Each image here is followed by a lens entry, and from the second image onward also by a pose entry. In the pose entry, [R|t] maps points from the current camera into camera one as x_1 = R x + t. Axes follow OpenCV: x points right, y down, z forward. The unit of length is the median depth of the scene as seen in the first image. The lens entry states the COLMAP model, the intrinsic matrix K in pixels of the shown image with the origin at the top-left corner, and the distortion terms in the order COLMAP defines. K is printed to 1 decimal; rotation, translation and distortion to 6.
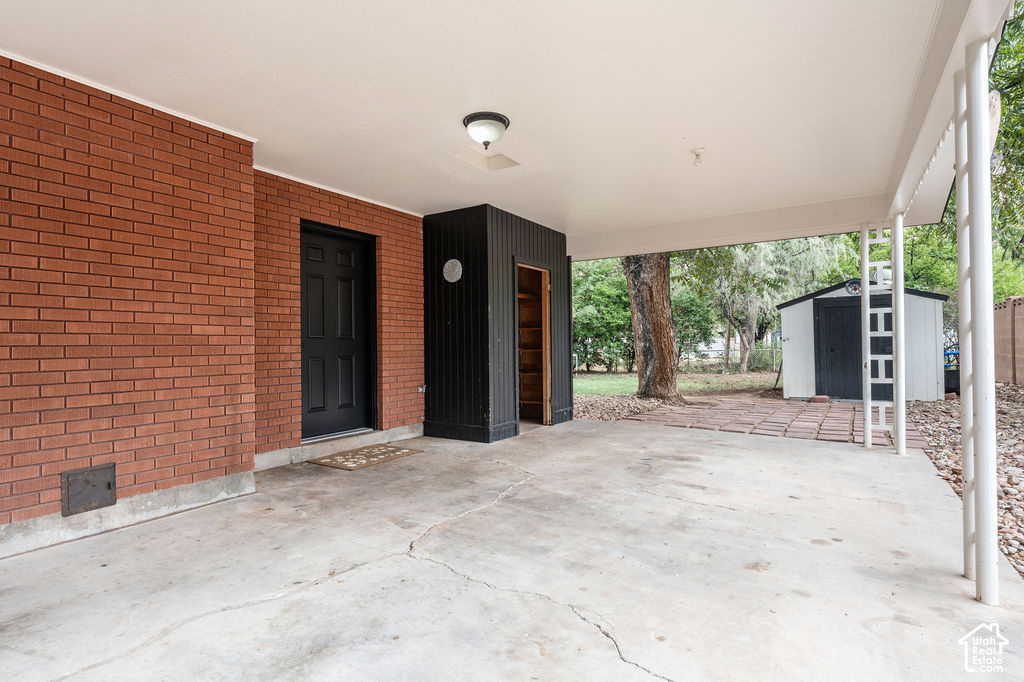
lens RADIAL K [[517.5, 0, 512.0], [0, 517.5, 341.0], [0, 0, 1]] dist [-0.002631, -0.000879]
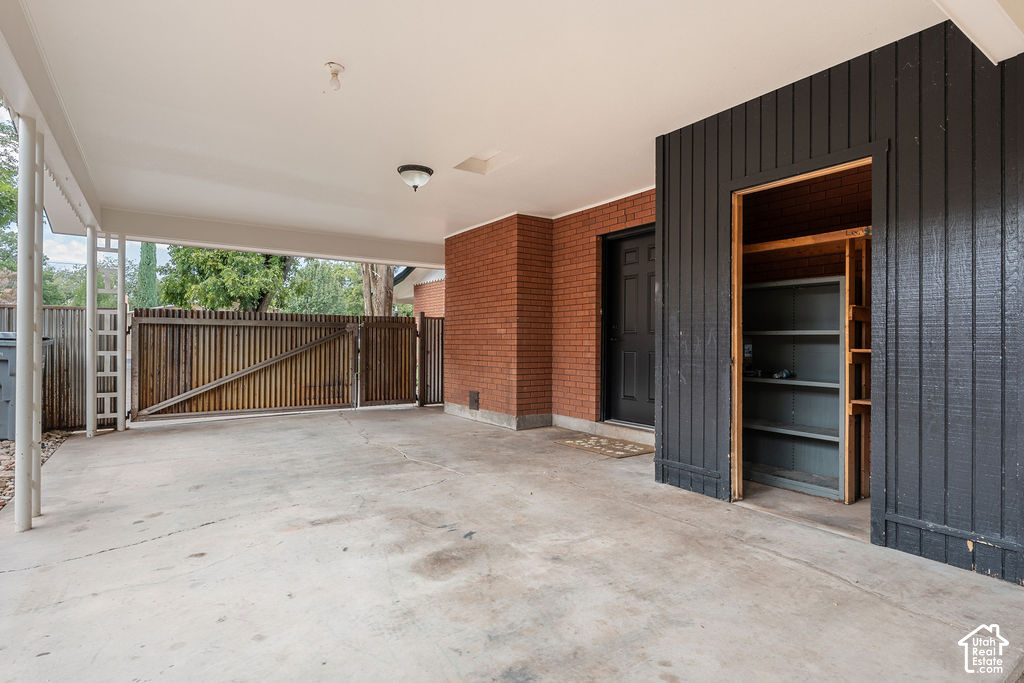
lens RADIAL K [[517.5, 0, 512.0], [0, 517.5, 341.5], [0, 0, 1]] dist [-0.002631, -0.000879]
pose [[-0.393269, 0.005965, -0.919404, 1.102444], [0.005885, 0.999975, 0.003971, 0.008776], [0.919405, -0.003849, -0.393294, 1.800963]]
